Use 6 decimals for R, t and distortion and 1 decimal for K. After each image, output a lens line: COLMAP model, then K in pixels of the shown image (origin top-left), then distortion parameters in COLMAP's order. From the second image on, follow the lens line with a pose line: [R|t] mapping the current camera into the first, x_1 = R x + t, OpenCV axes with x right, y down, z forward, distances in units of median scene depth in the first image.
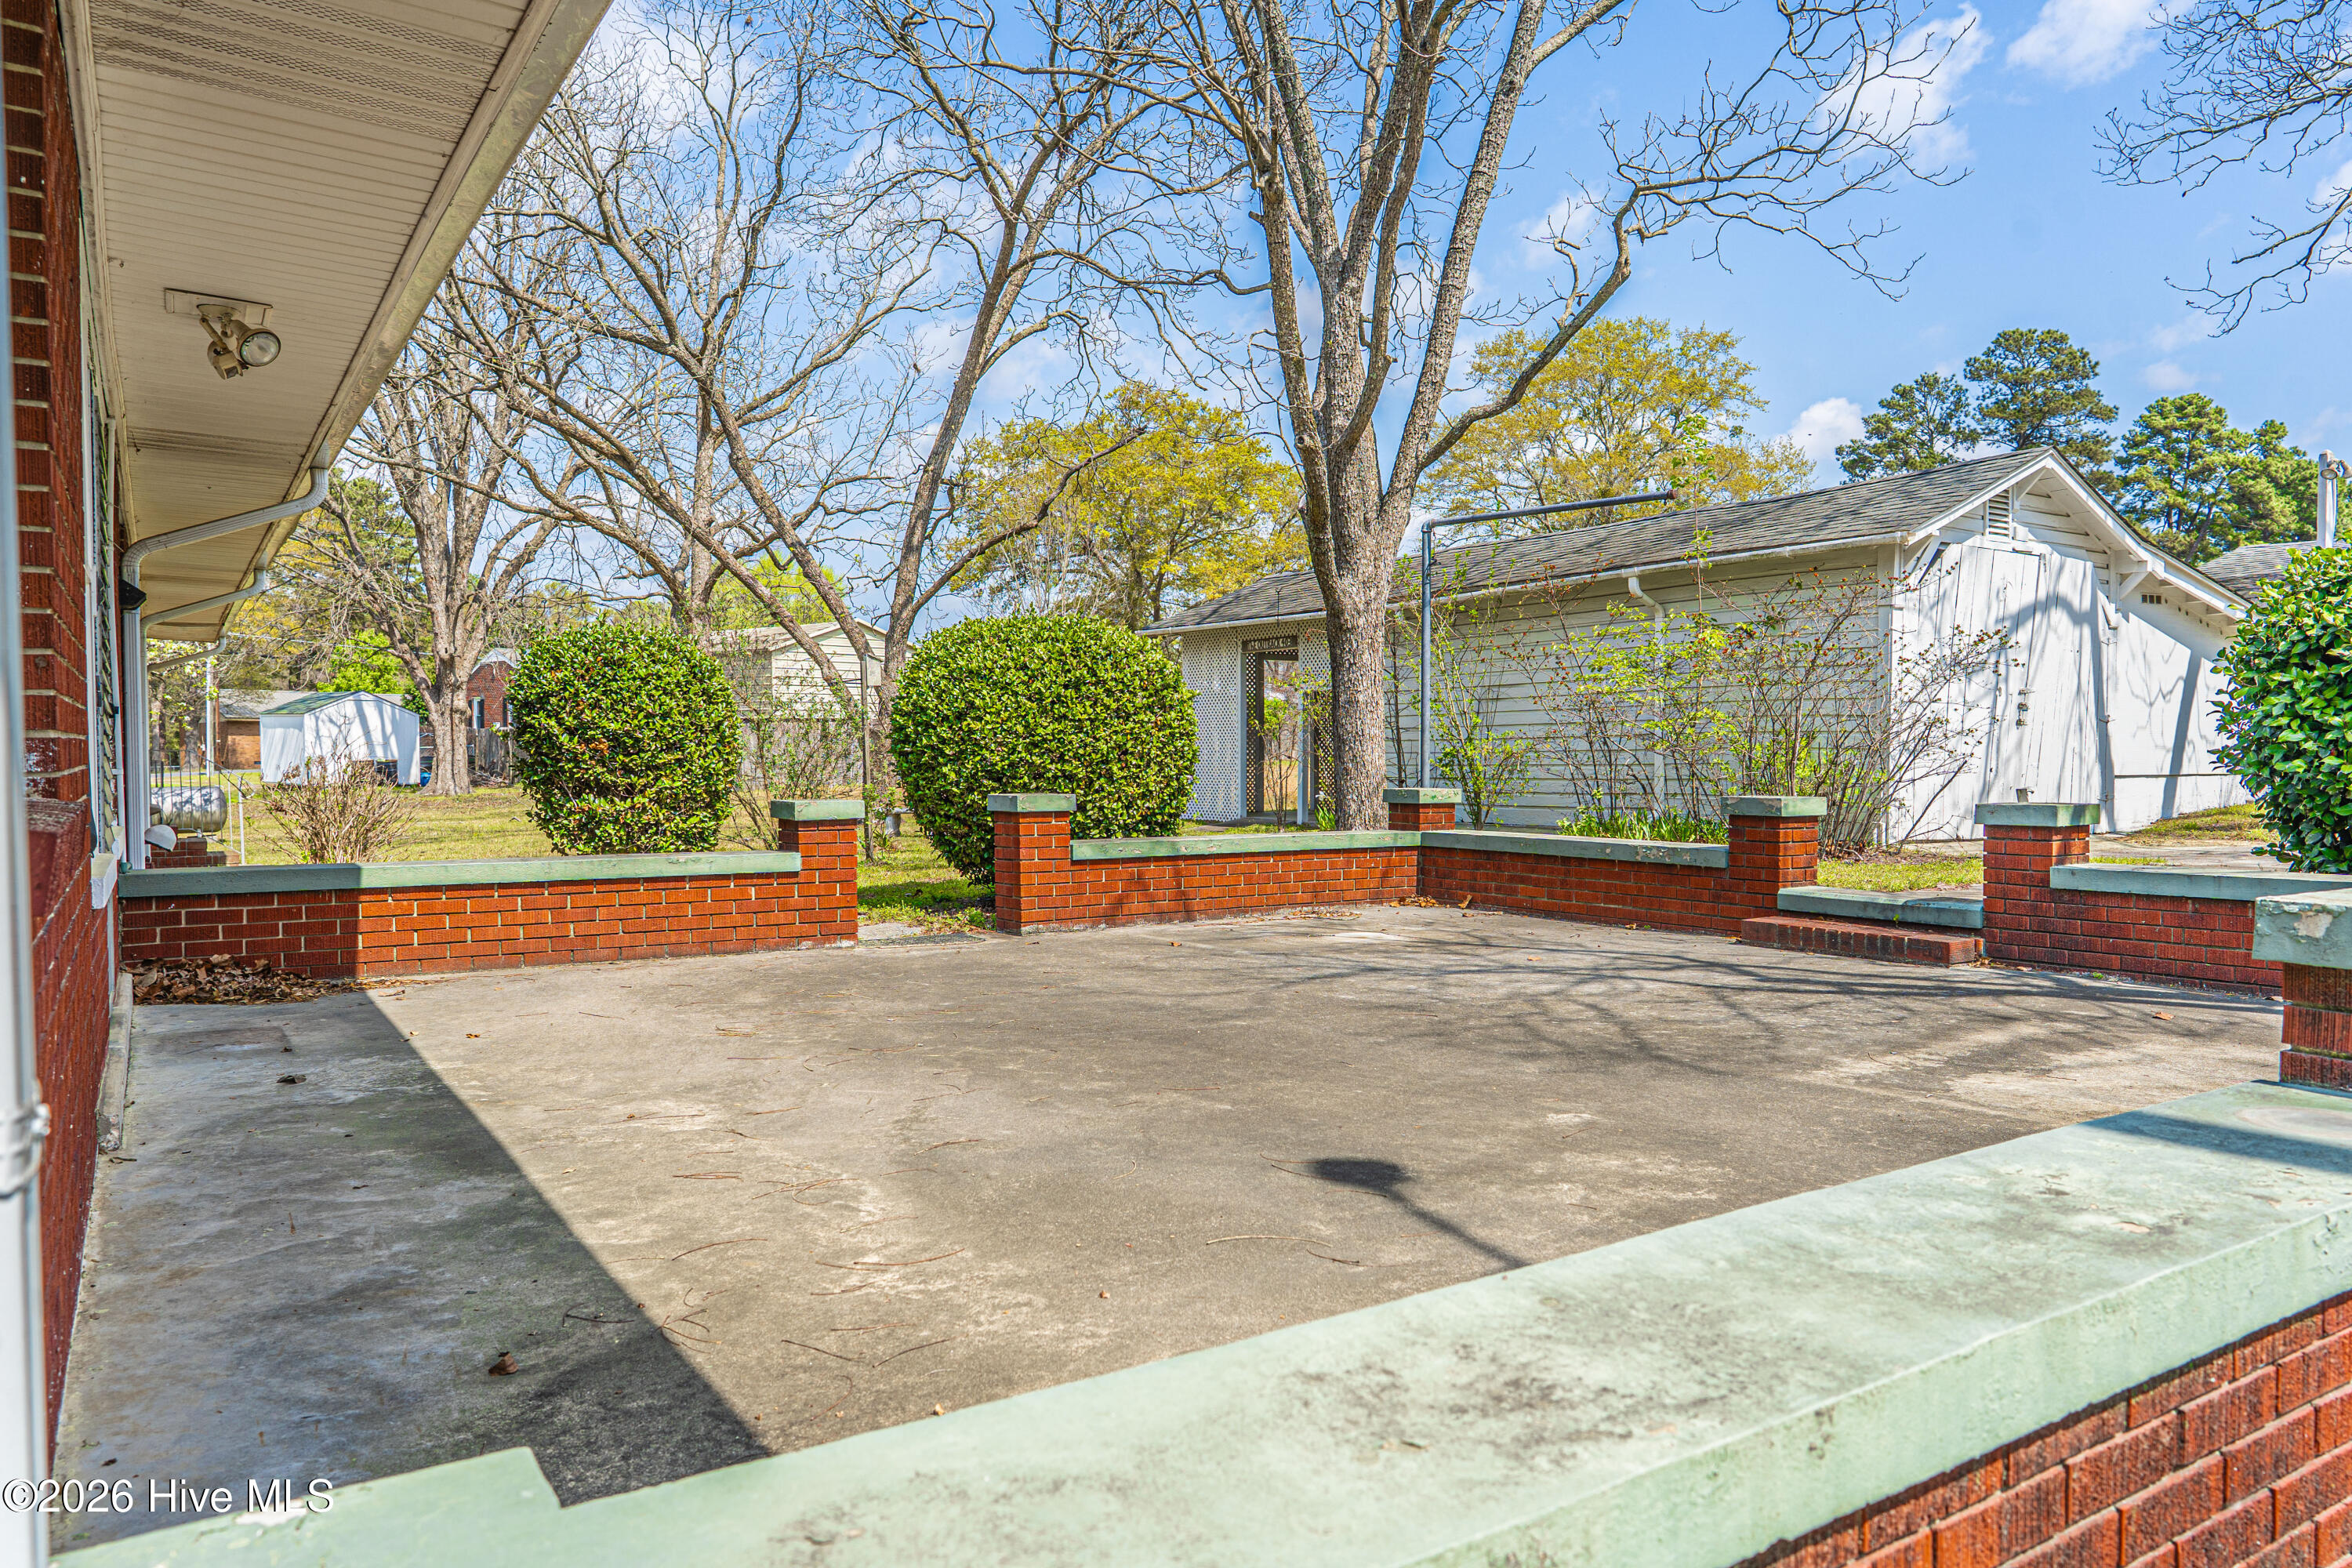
lens RADIAL K [[1591.2, 0, 1176.0], [0, 1591.2, 784.0], [0, 0, 1]] dist [-0.004577, 0.003842]
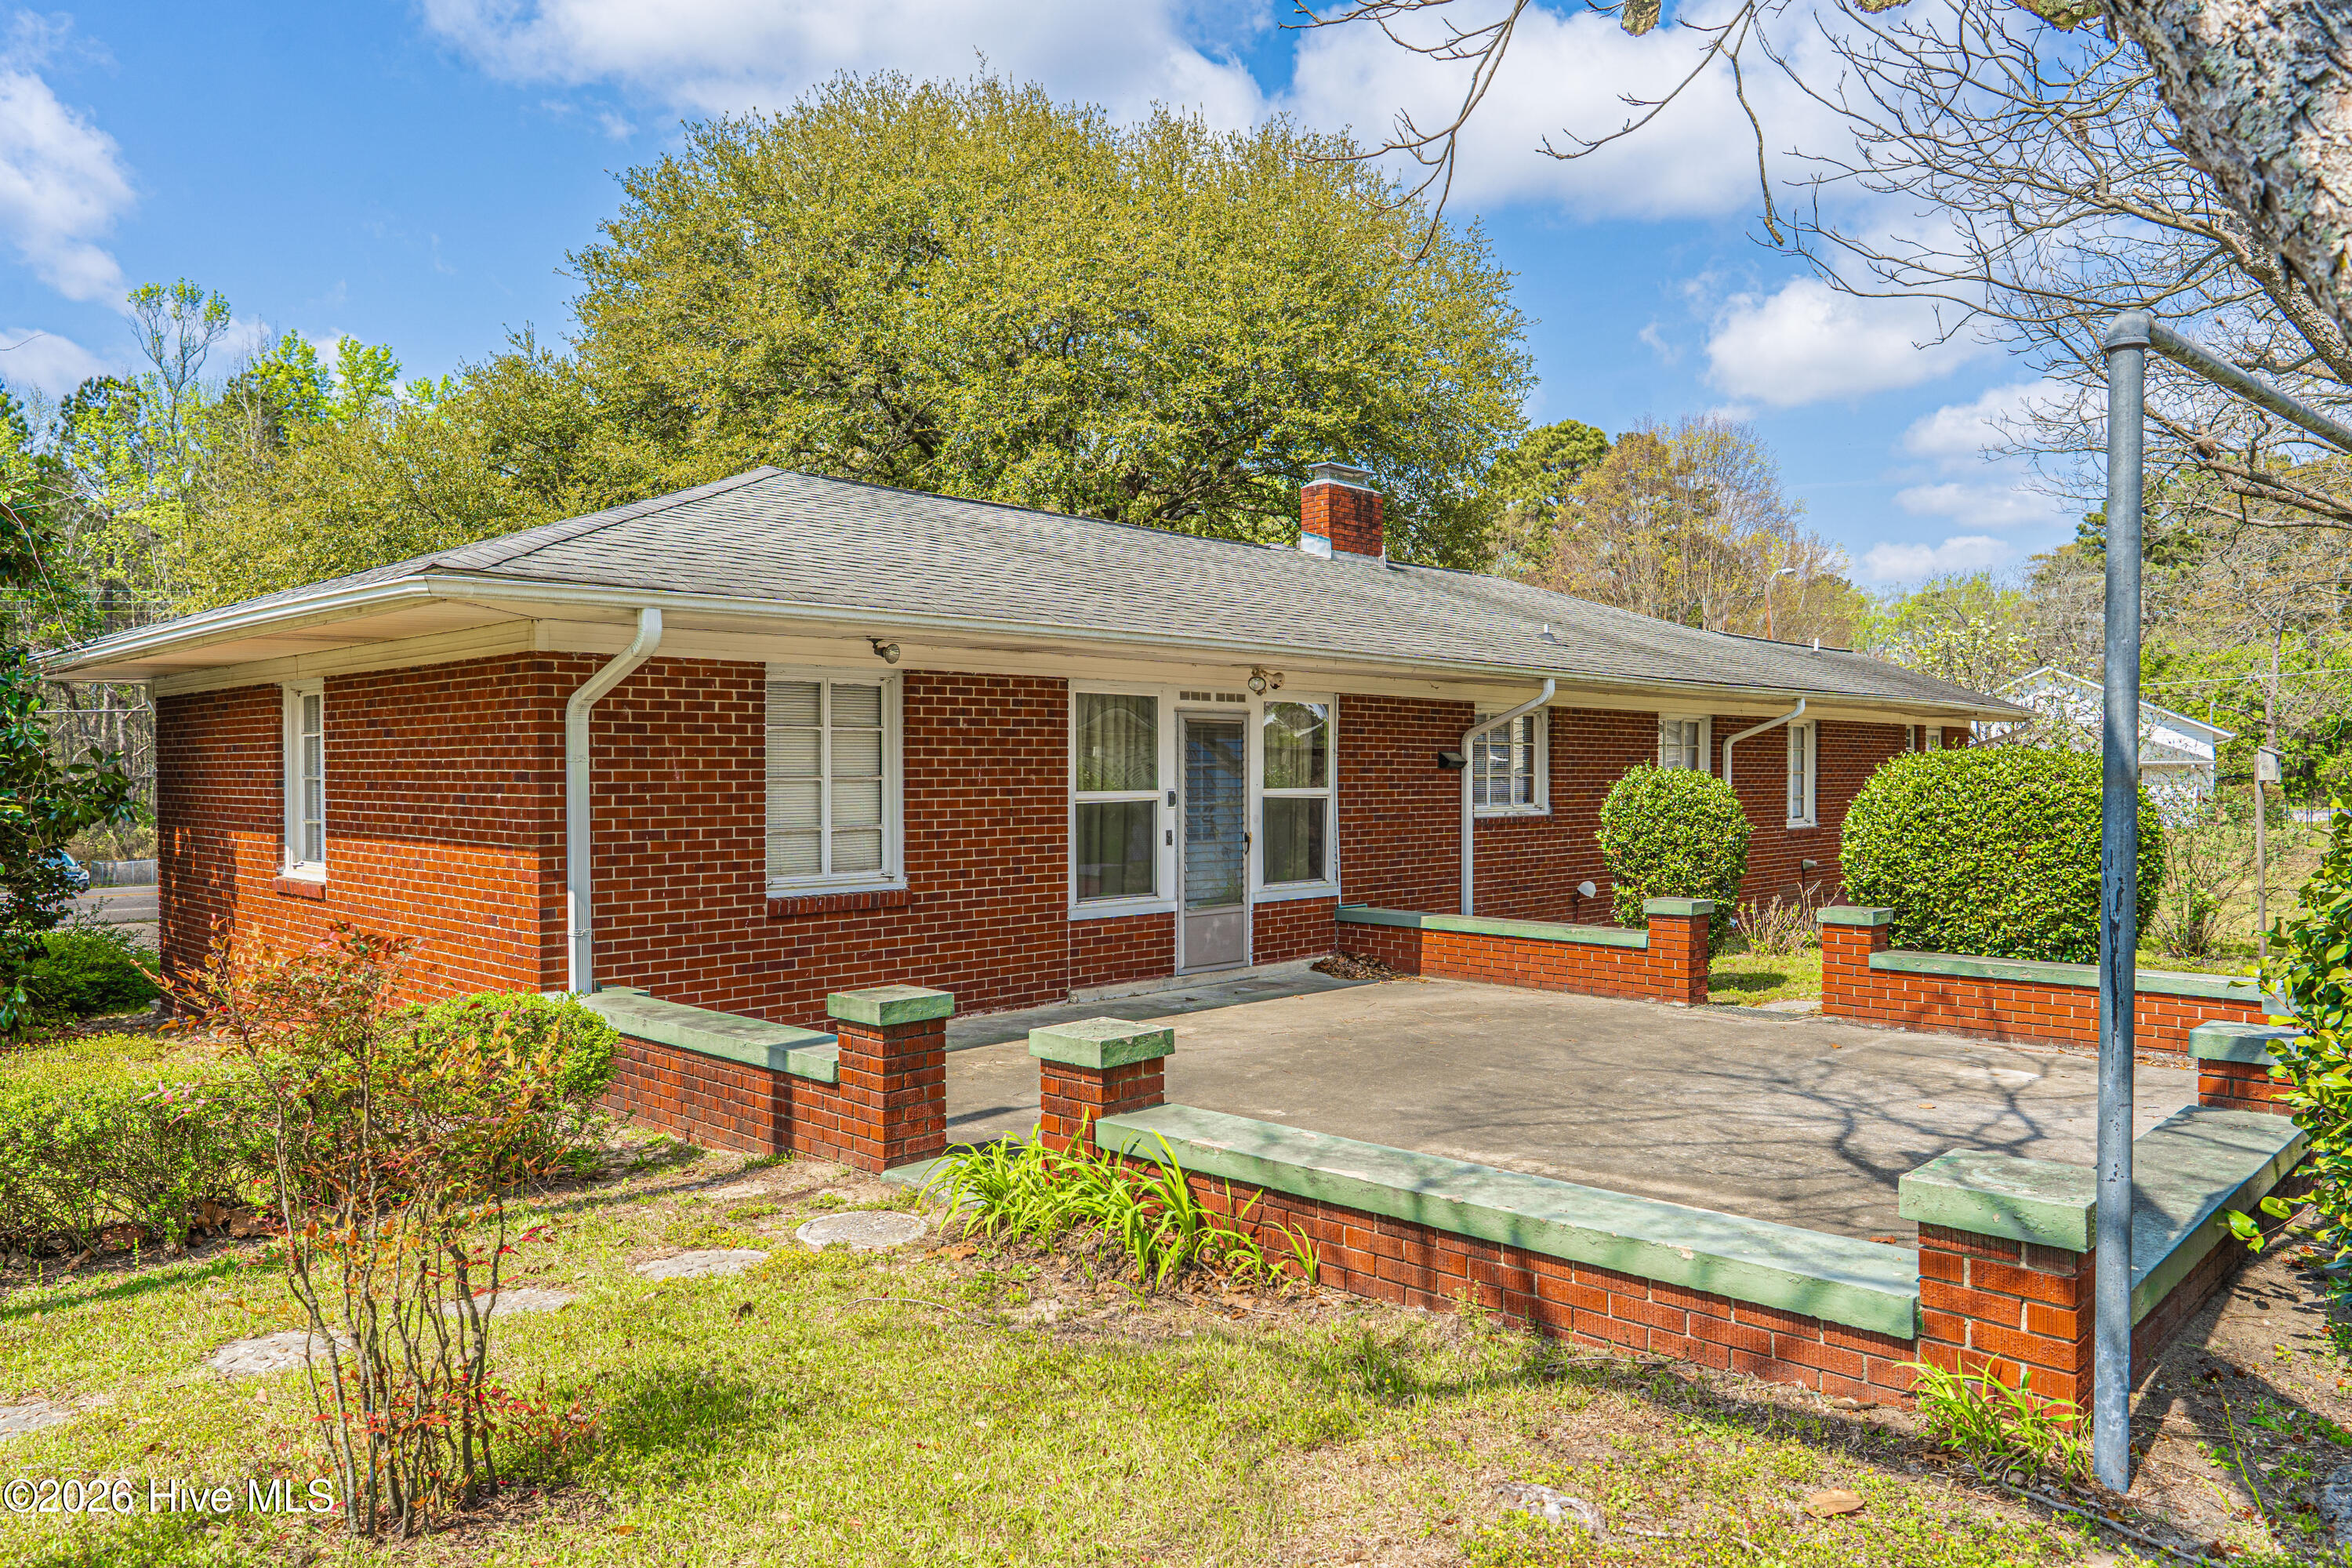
lens RADIAL K [[1591.2, 0, 1176.0], [0, 1591.2, 784.0], [0, 0, 1]] dist [-0.004577, 0.003842]
pose [[0.231919, 0.010882, -0.972674, 0.723383], [-0.022468, 0.999731, 0.005827, -0.062914], [0.972476, 0.020502, 0.232101, 0.169991]]
